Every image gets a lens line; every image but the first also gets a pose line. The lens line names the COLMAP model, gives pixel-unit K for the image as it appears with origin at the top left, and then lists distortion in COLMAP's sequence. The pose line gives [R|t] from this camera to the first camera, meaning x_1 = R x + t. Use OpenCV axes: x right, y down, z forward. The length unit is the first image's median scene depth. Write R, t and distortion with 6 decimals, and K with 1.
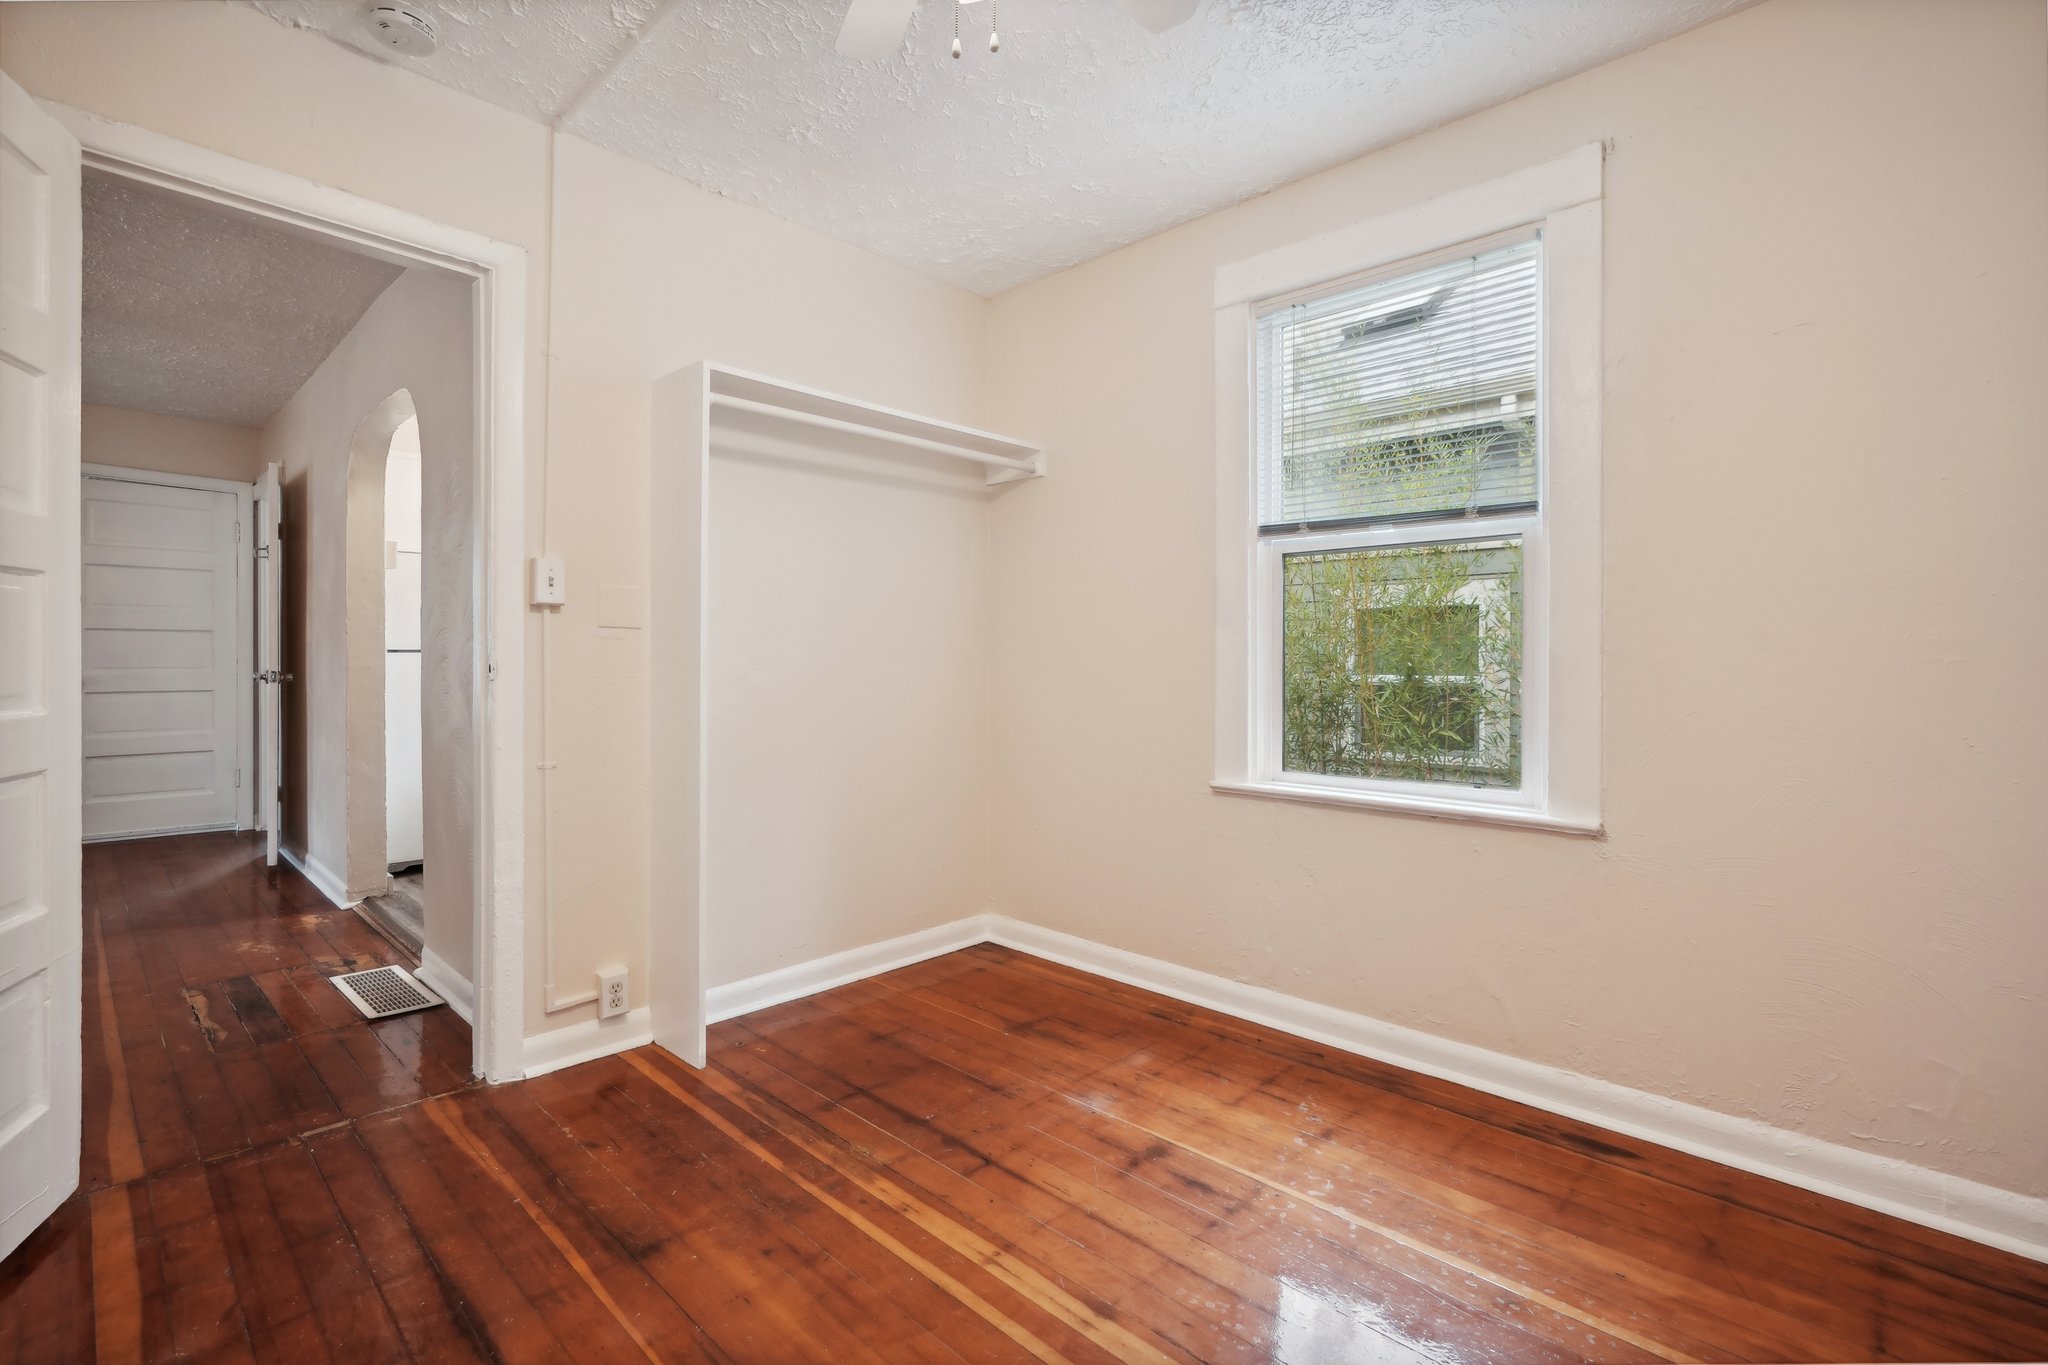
lens RADIAL K [[920.7, 0, 1019.1], [0, 920.7, 674.6], [0, 0, 1]] dist [-0.016678, 0.005870]
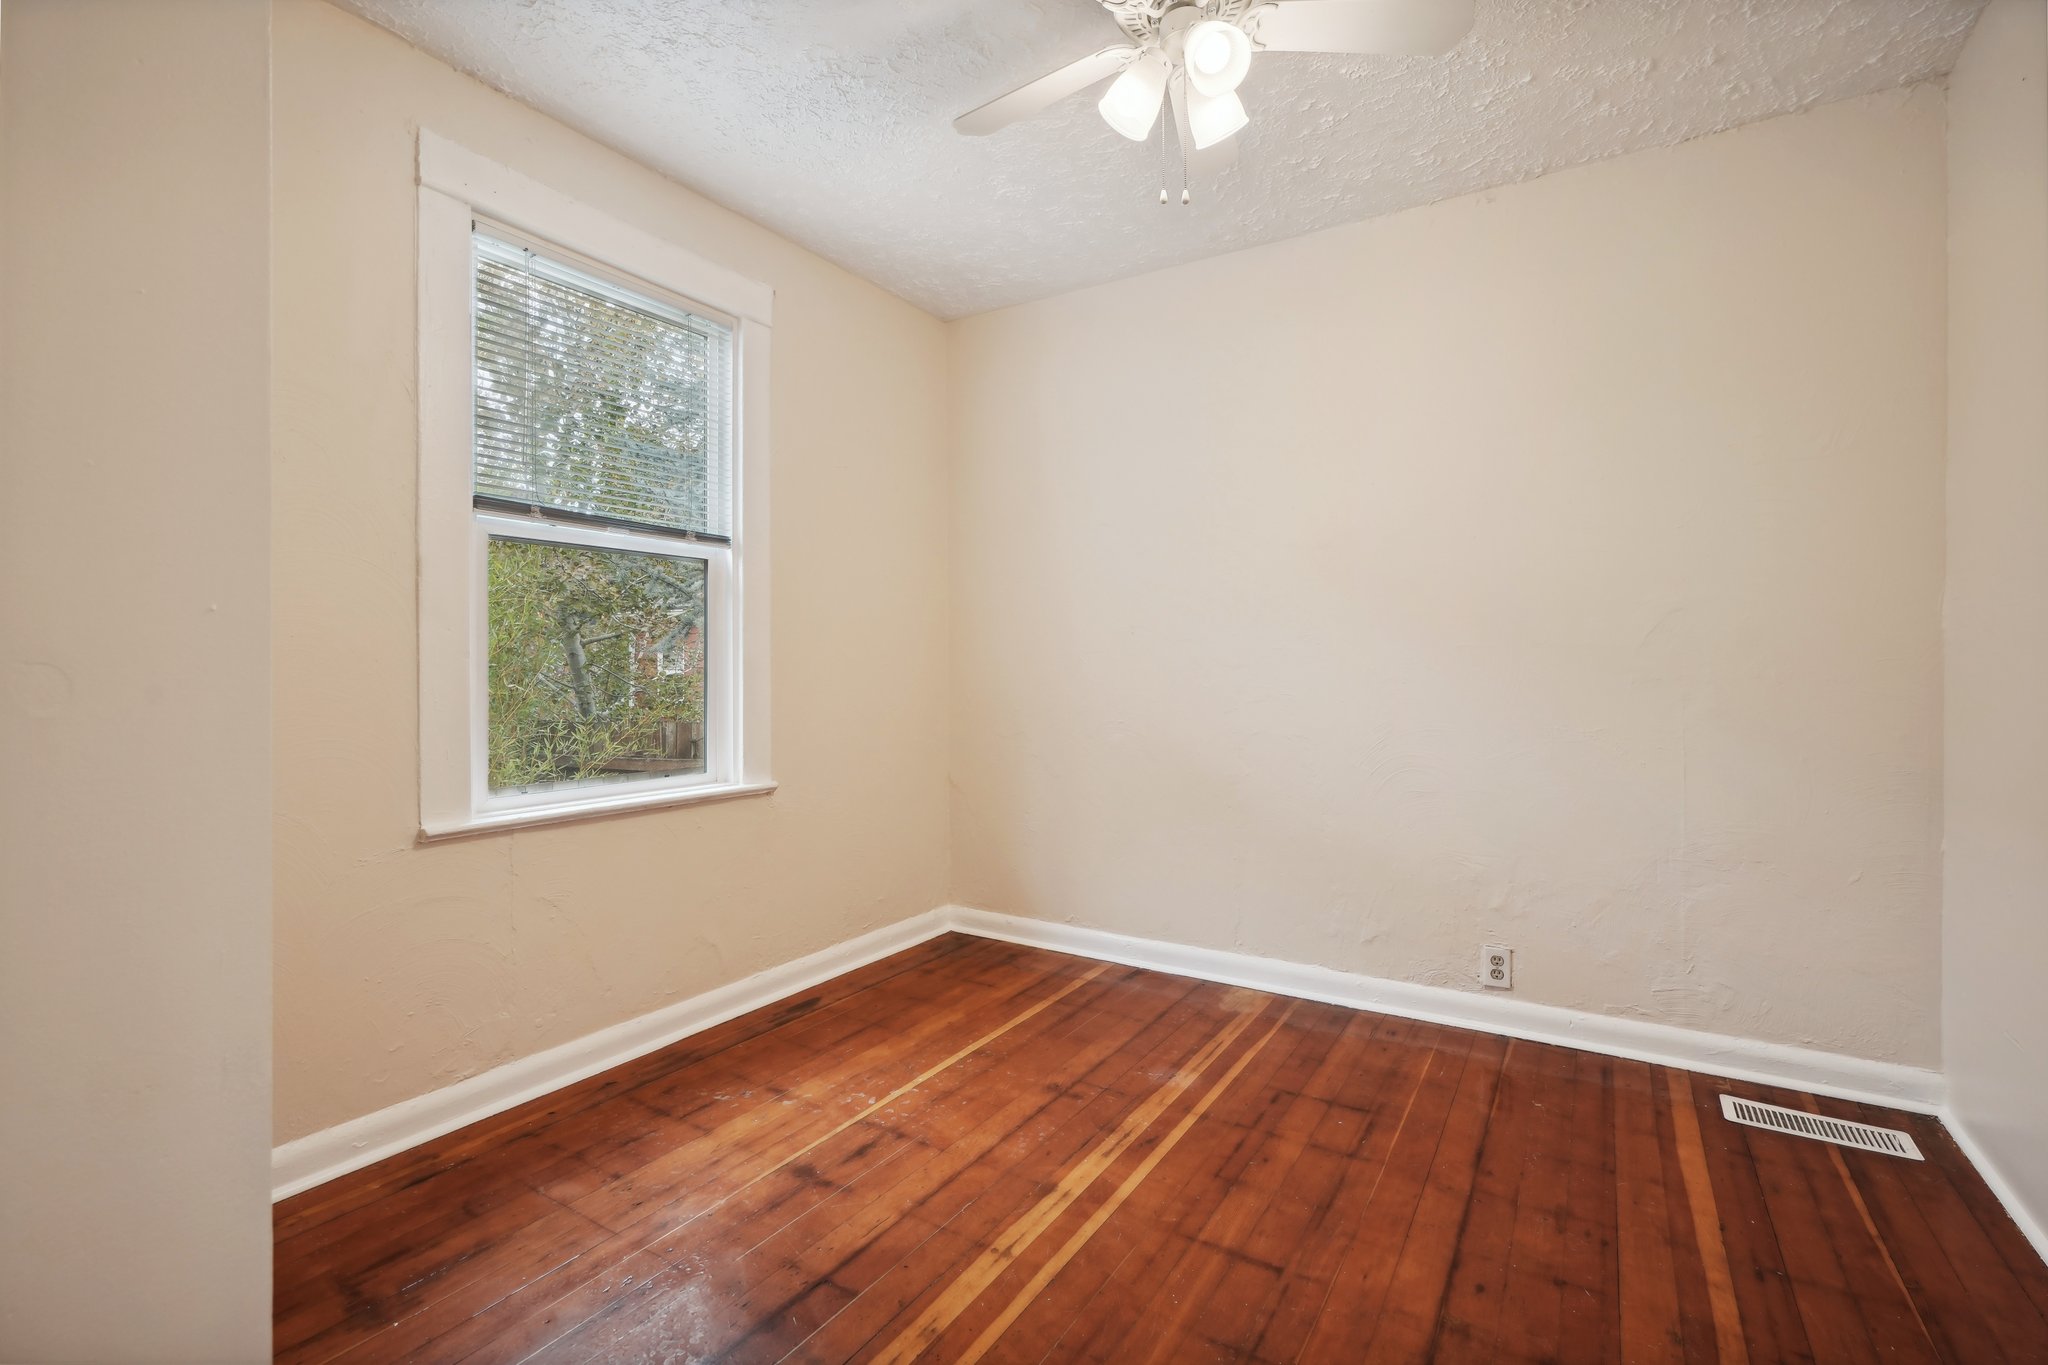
lens RADIAL K [[920.7, 0, 1019.1], [0, 920.7, 674.6], [0, 0, 1]] dist [-0.016678, 0.005870]
pose [[-0.199948, -0.012928, 0.979721, -0.840145], [0.013330, 0.999785, 0.015914, -0.017170], [-0.979716, 0.016241, -0.199733, 0.964926]]
